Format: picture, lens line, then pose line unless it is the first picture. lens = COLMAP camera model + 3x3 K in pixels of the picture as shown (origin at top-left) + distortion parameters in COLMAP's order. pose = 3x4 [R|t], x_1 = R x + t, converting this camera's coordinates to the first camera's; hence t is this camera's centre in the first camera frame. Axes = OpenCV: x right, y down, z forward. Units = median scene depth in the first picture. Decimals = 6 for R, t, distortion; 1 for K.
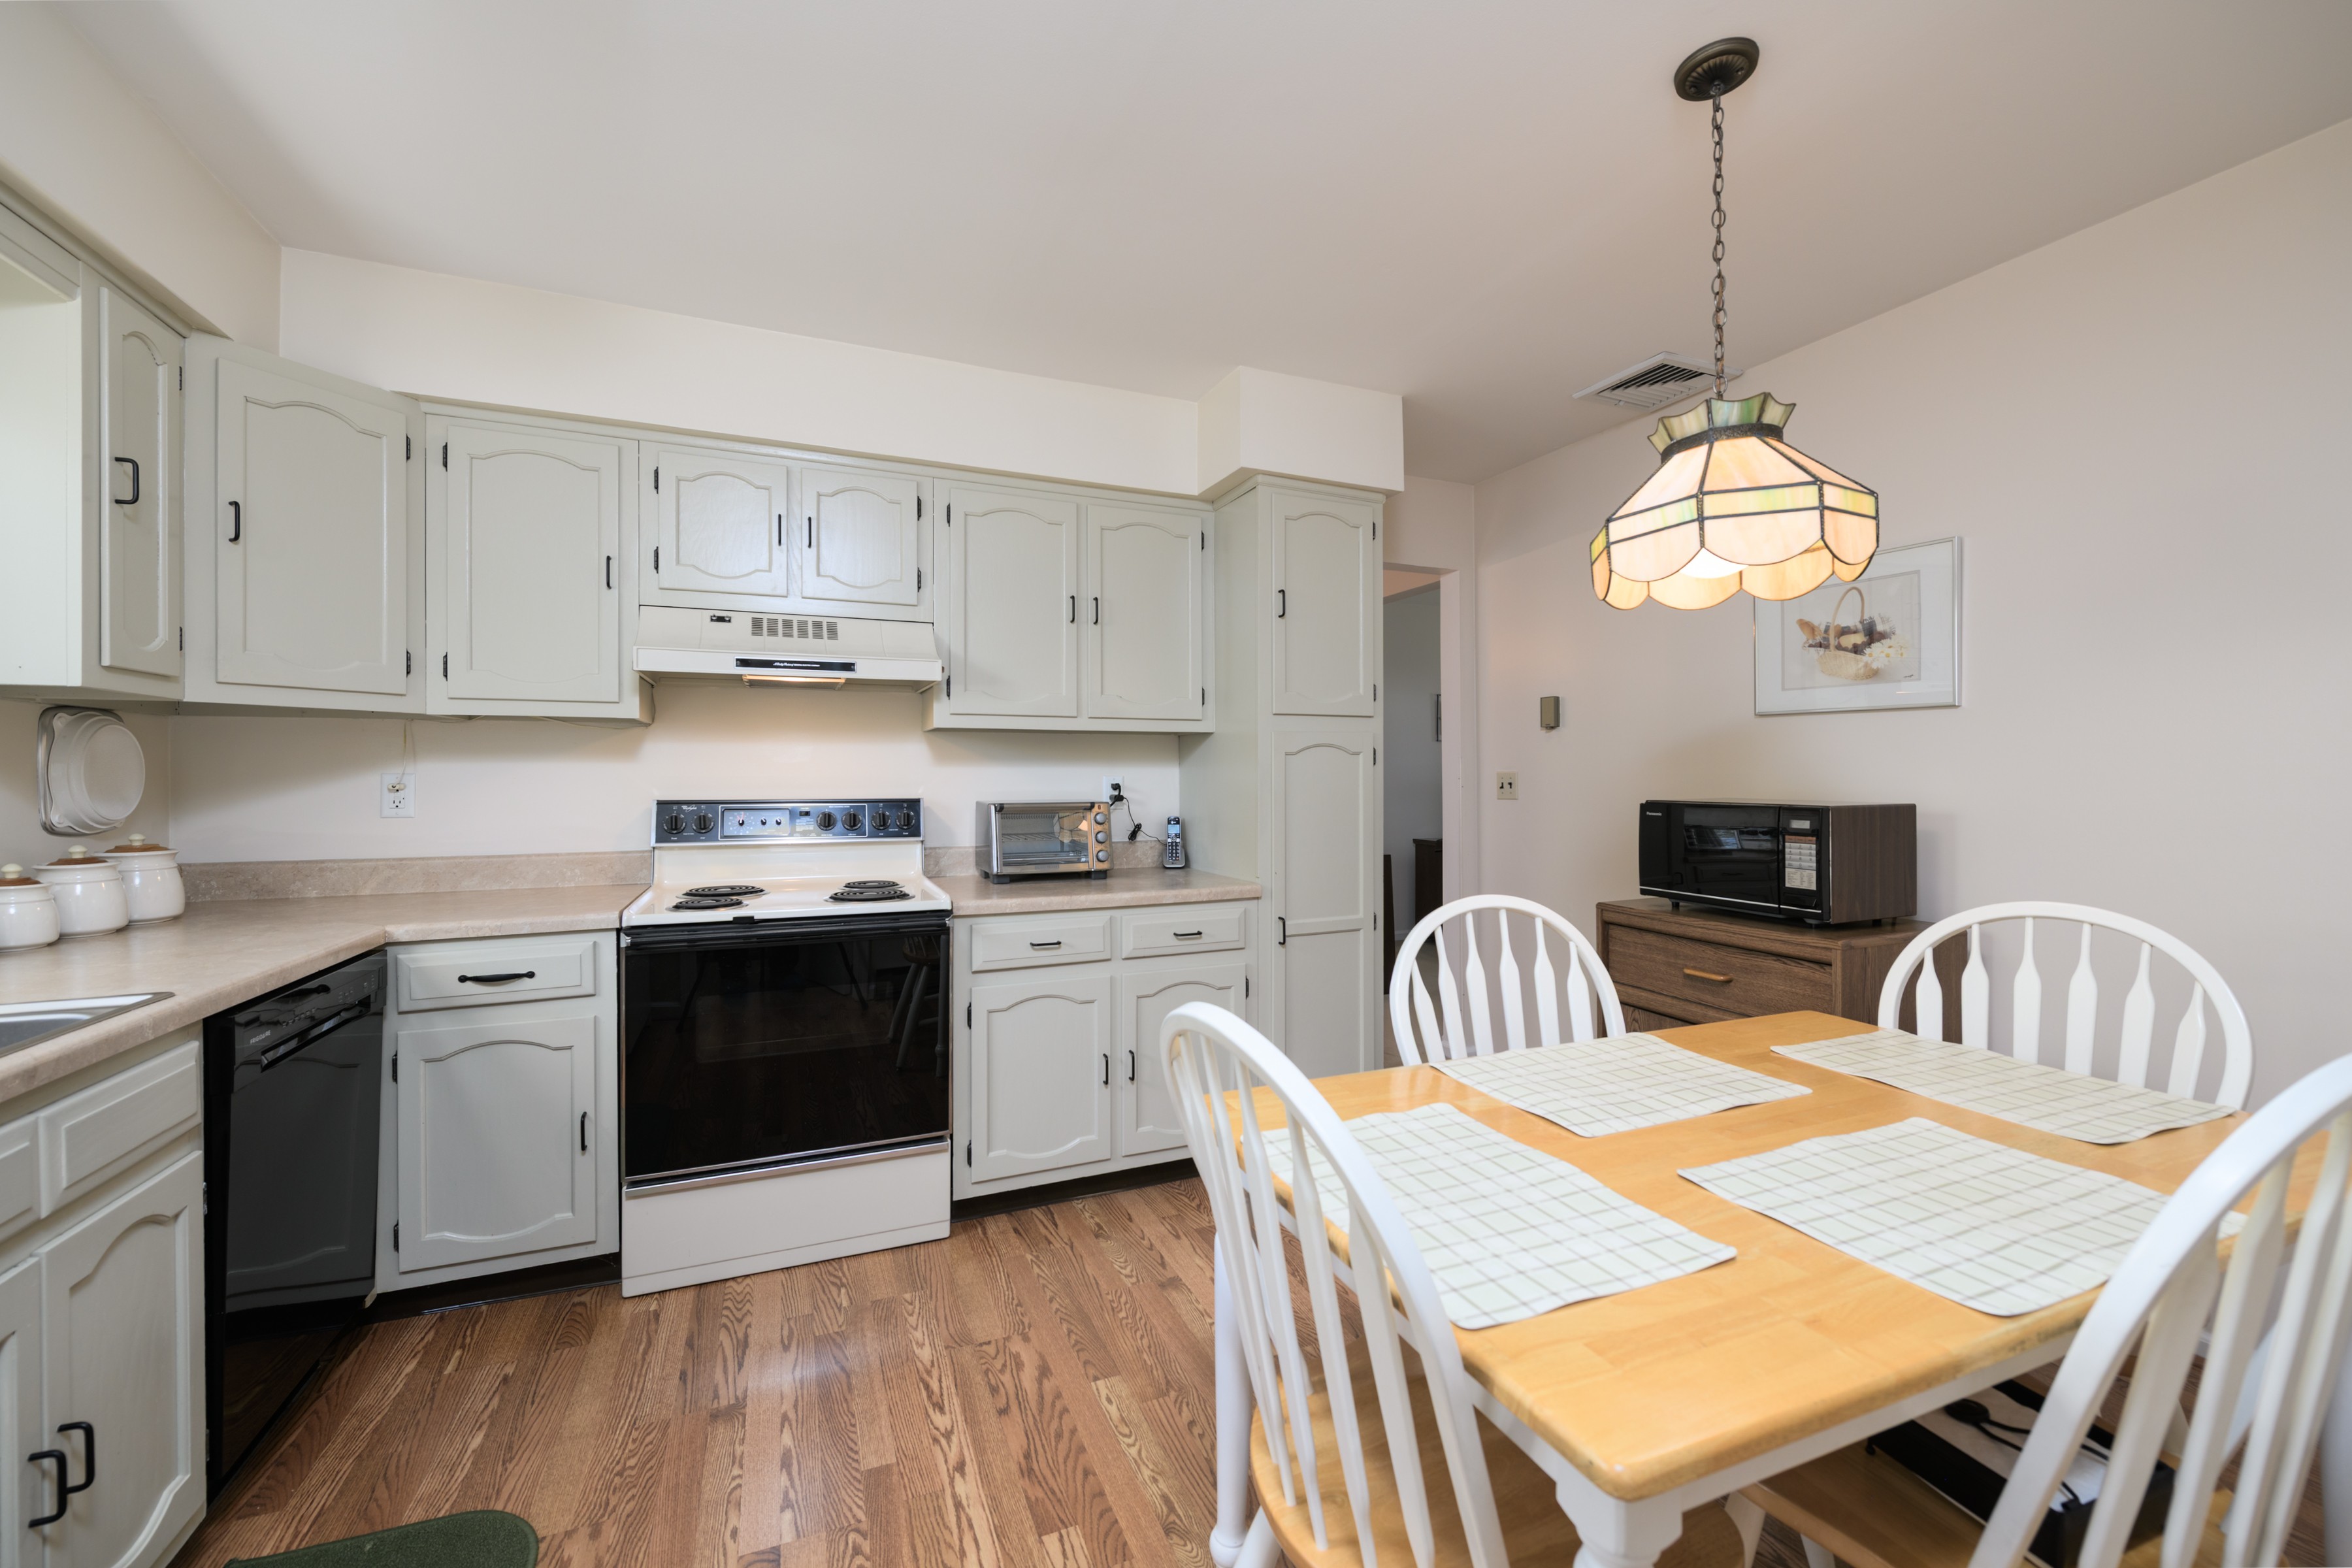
lens RADIAL K [[929.1, 0, 1181.9], [0, 929.1, 773.6], [0, 0, 1]] dist [-0.002539, -0.001645]
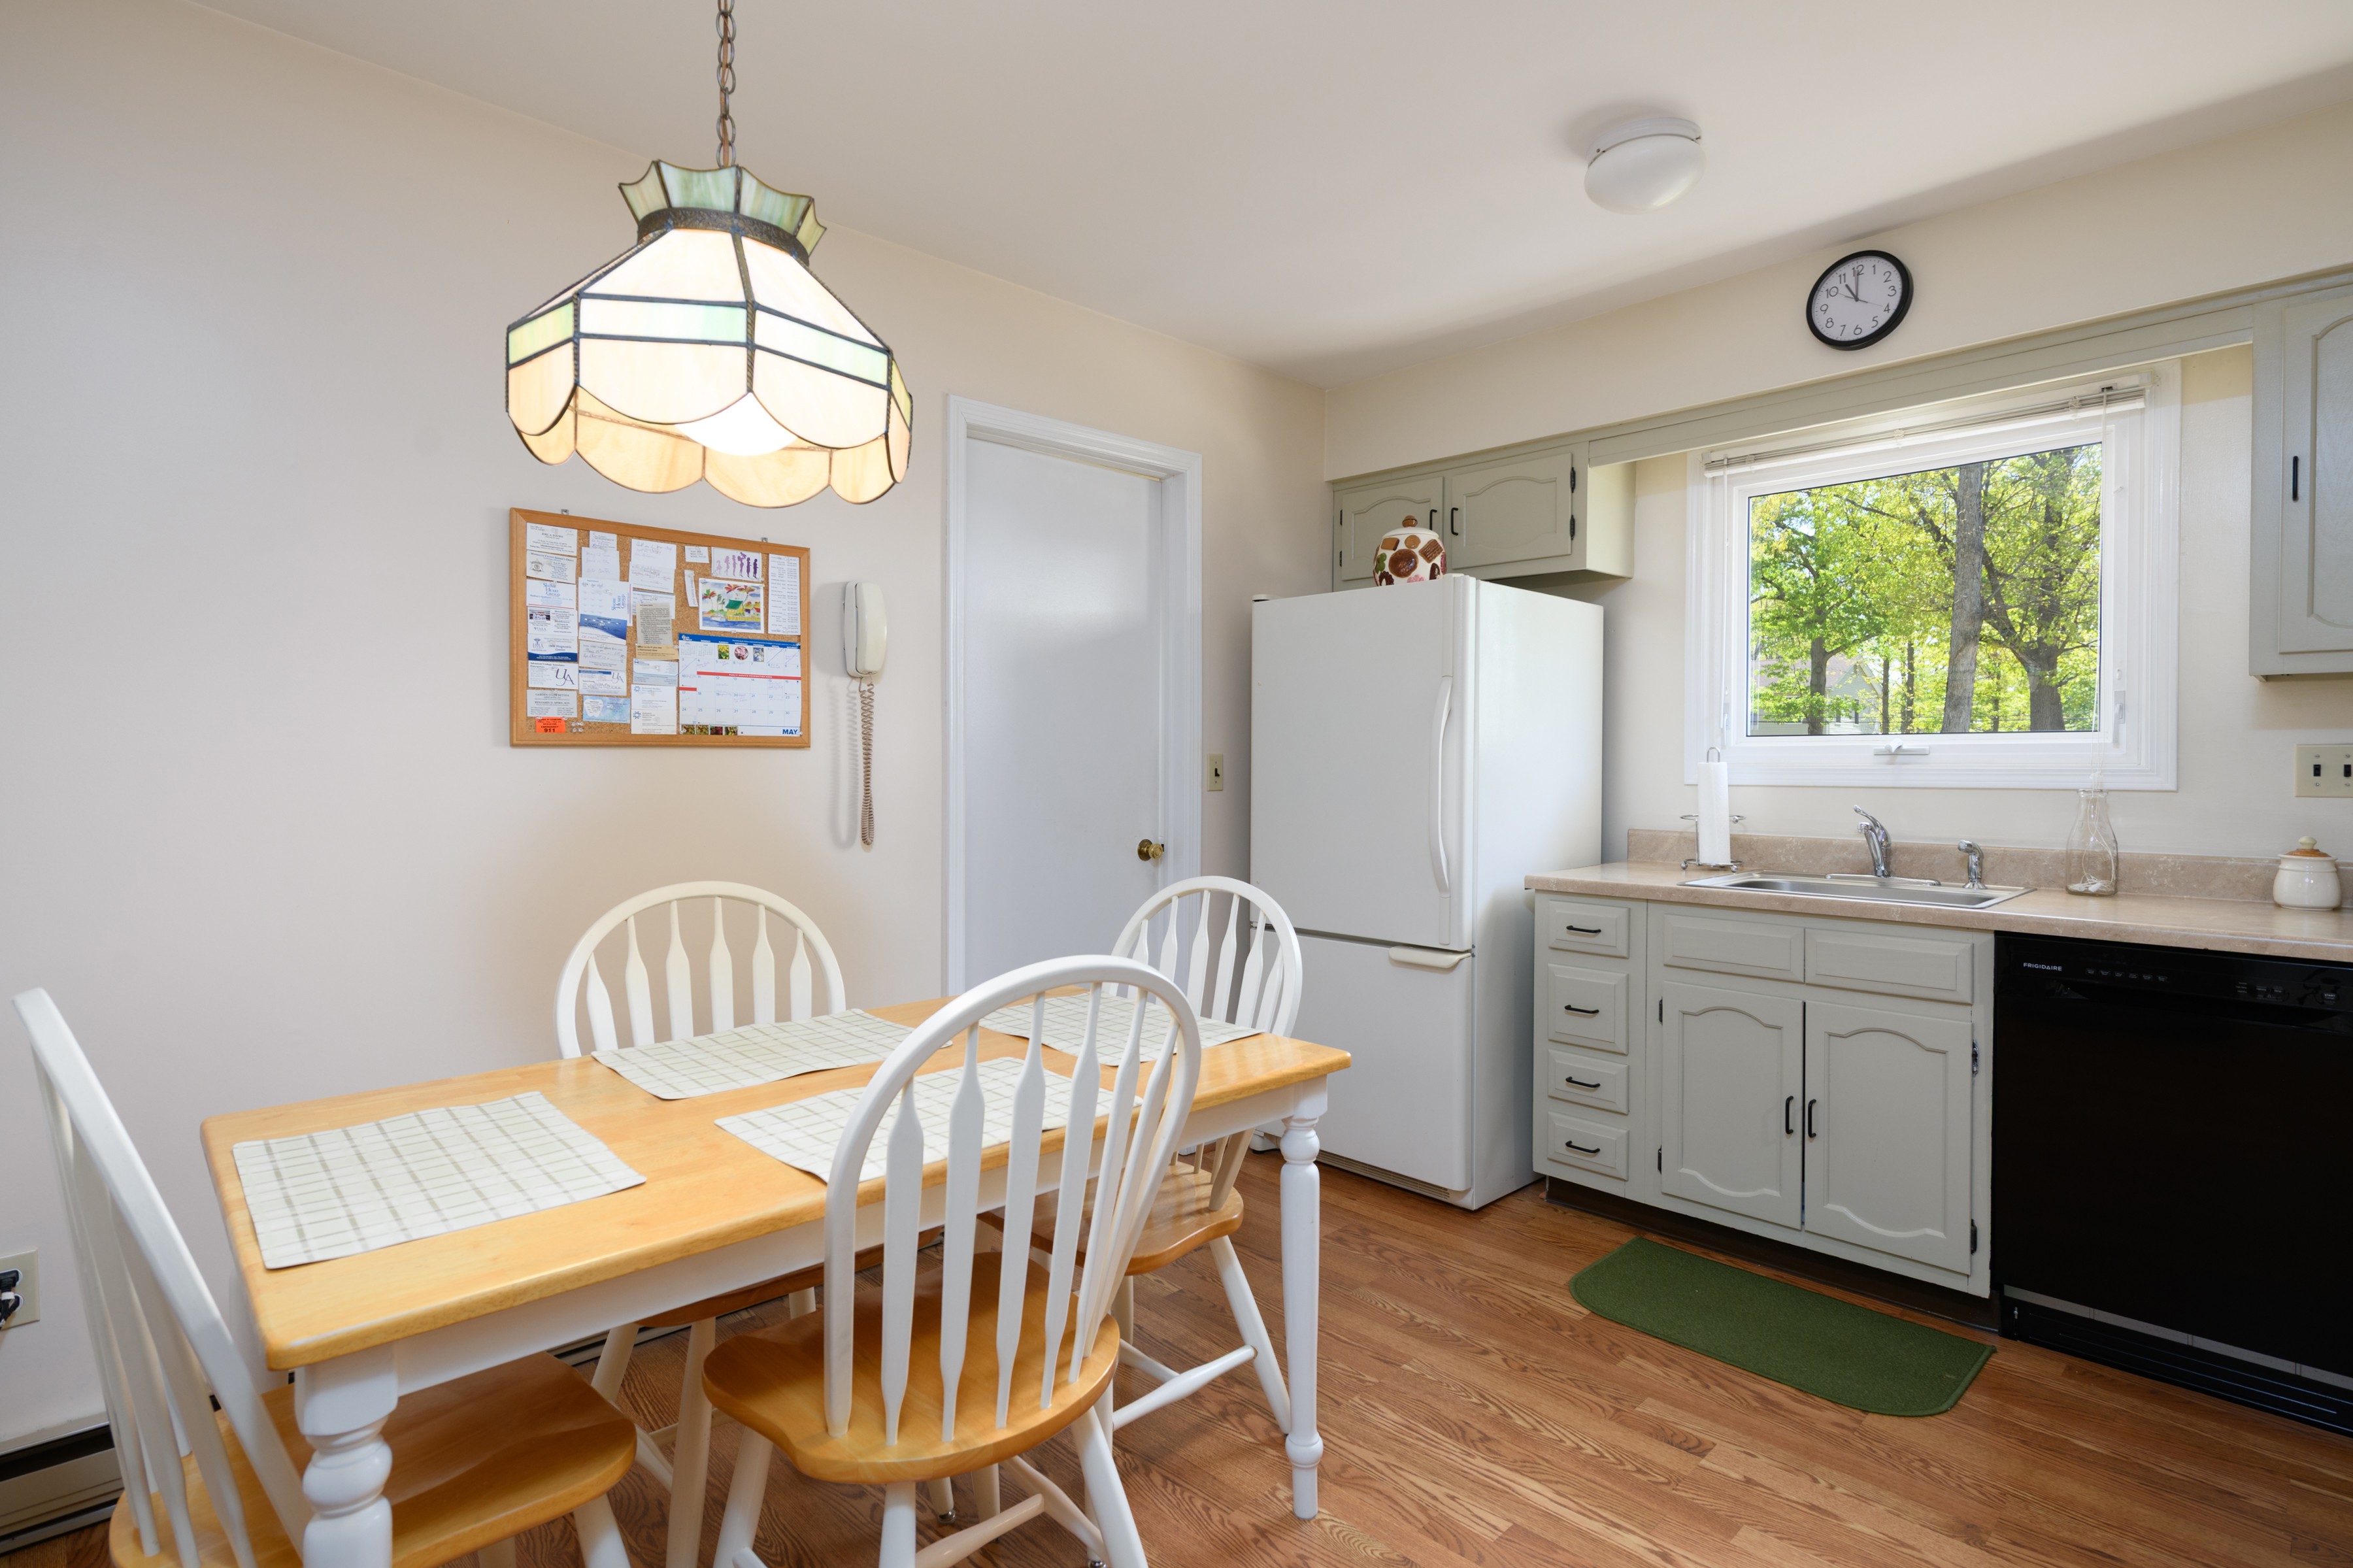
lens RADIAL K [[1198.1, 0, 1180.6], [0, 1198.1, 769.9], [0, 0, 1]] dist [0.005138, 0.000299]
pose [[-0.933598, 0.003322, -0.358307, 0.383920], [0.000040, 0.999958, 0.009168, 0.006247], [0.358323, 0.008544, -0.933559, 1.247992]]
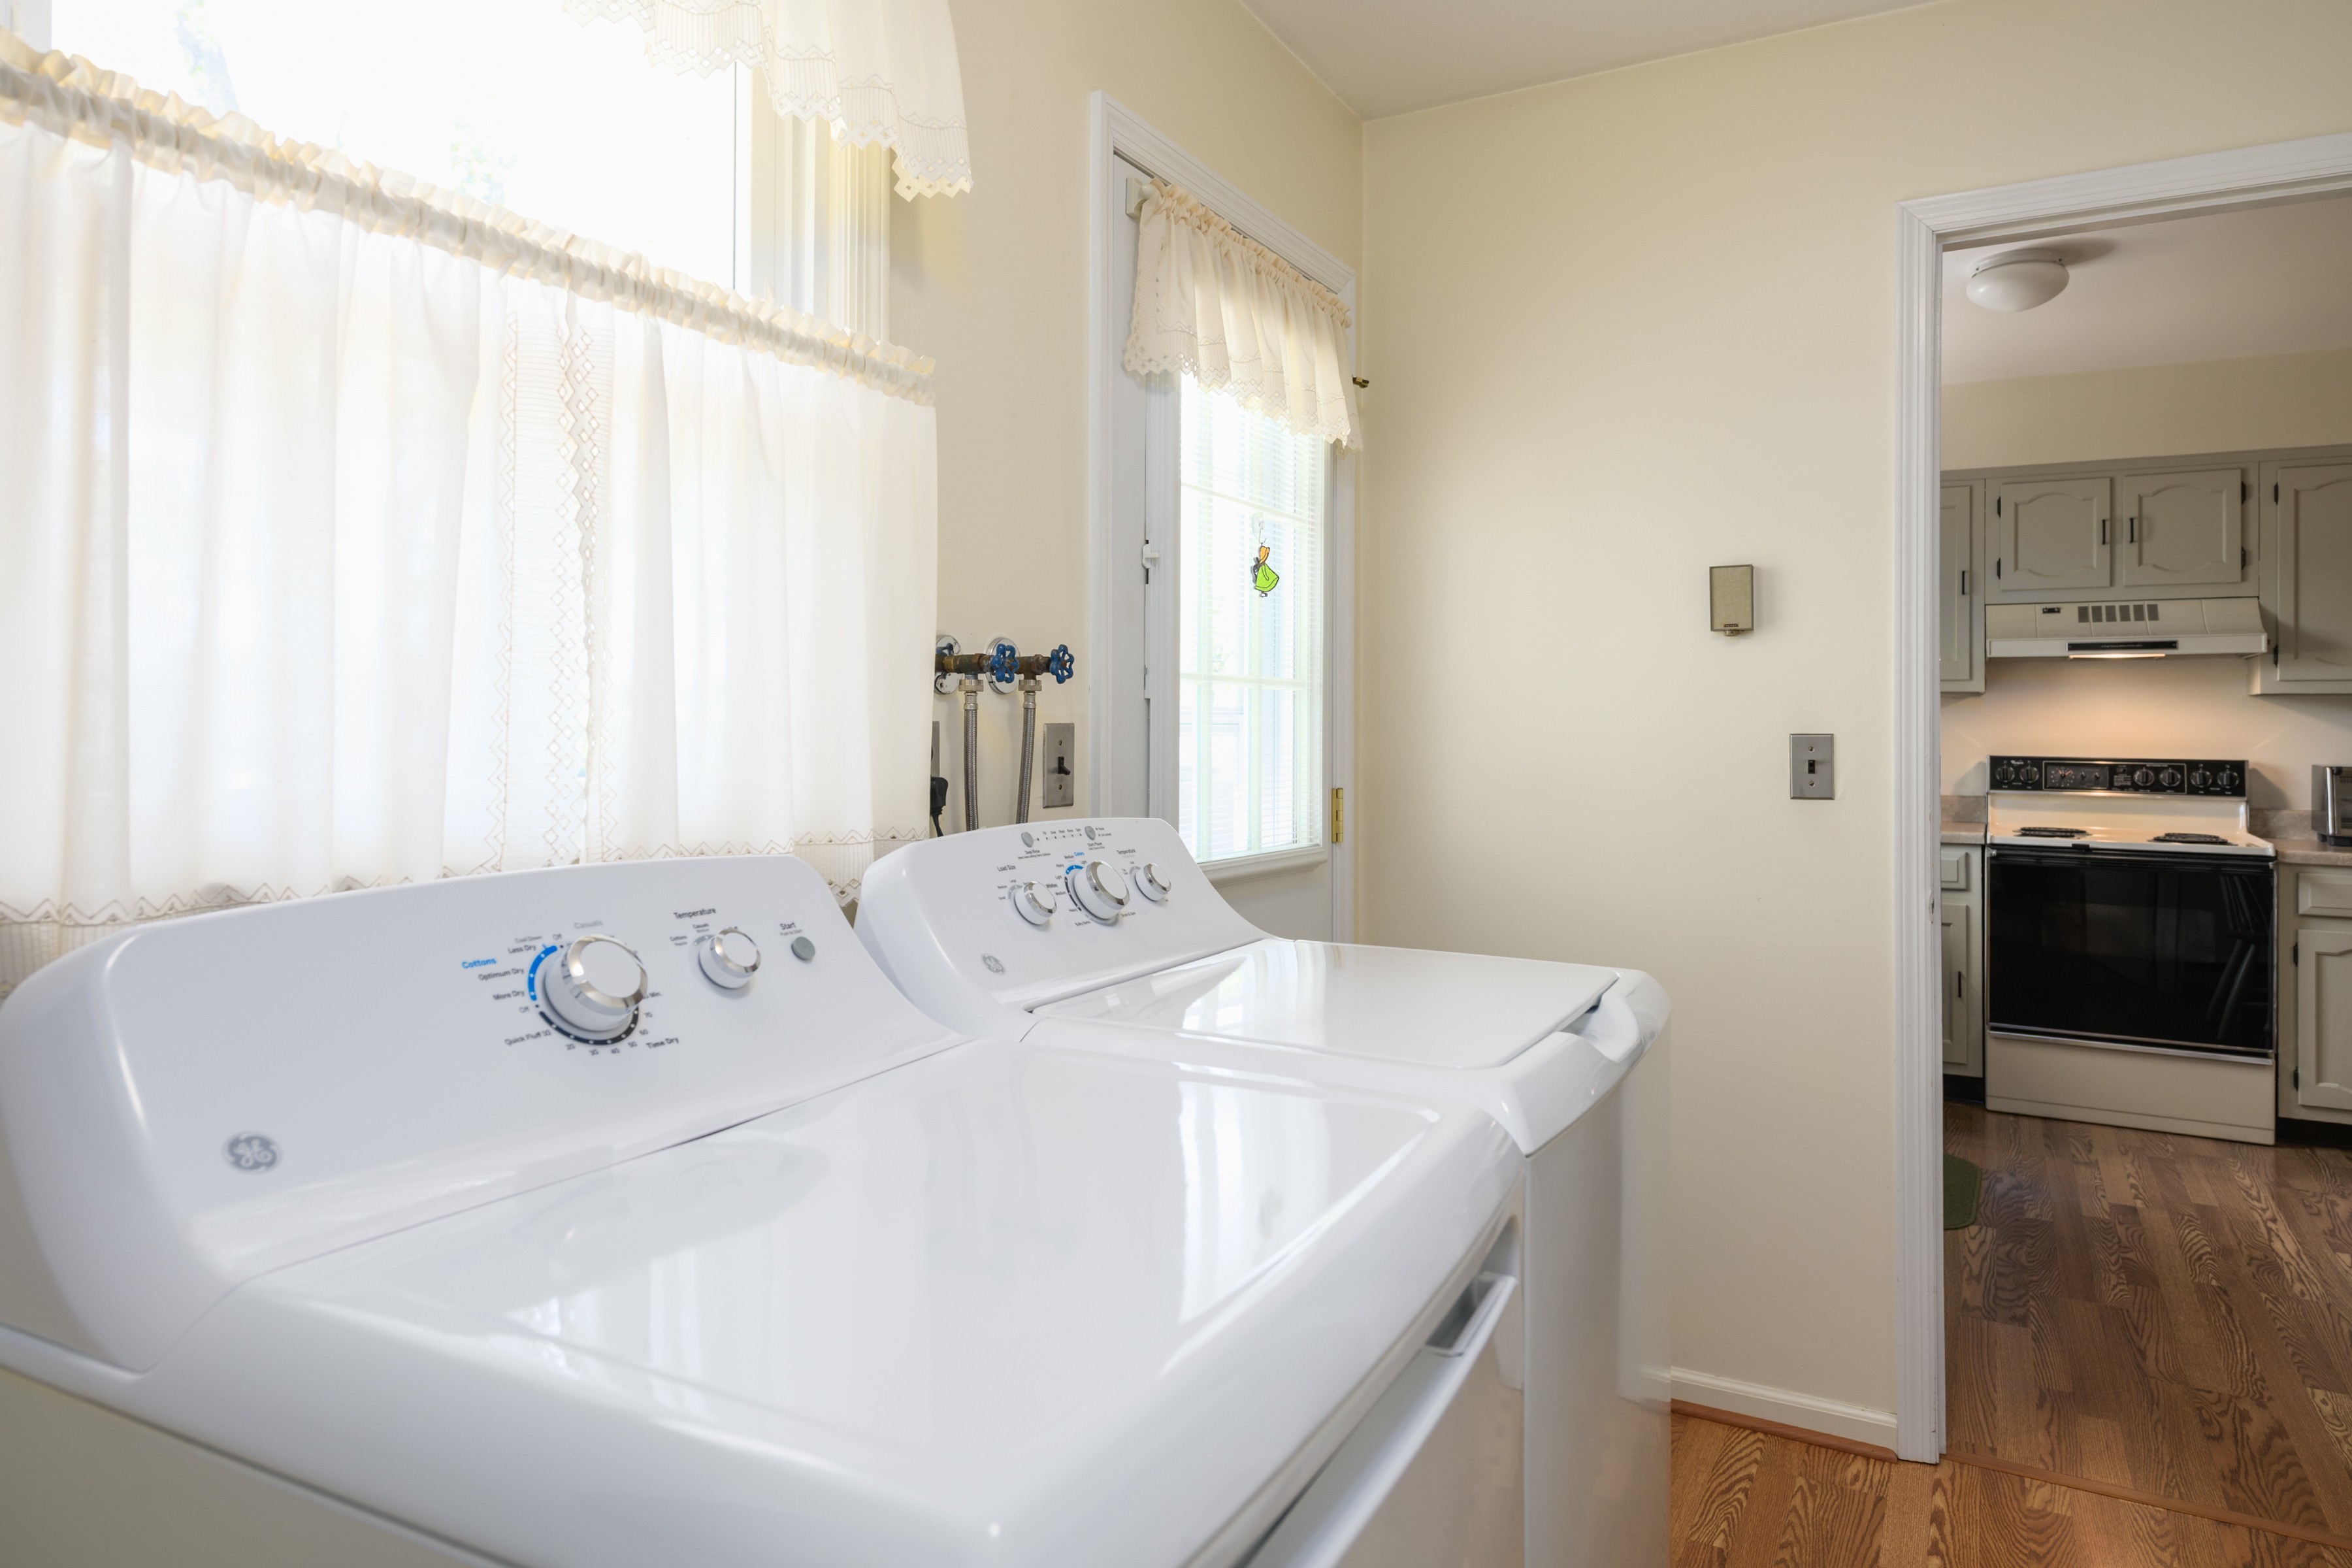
lens RADIAL K [[1473.0, 0, 1141.6], [0, 1473.0, 710.0], [0, 0, 1]] dist [0.003674, -0.003509]
pose [[0.605844, -0.002275, -0.795580, 0.343254], [-0.010564, 0.999885, -0.010905, 0.001299], [0.795513, 0.015011, 0.605750, -1.189033]]
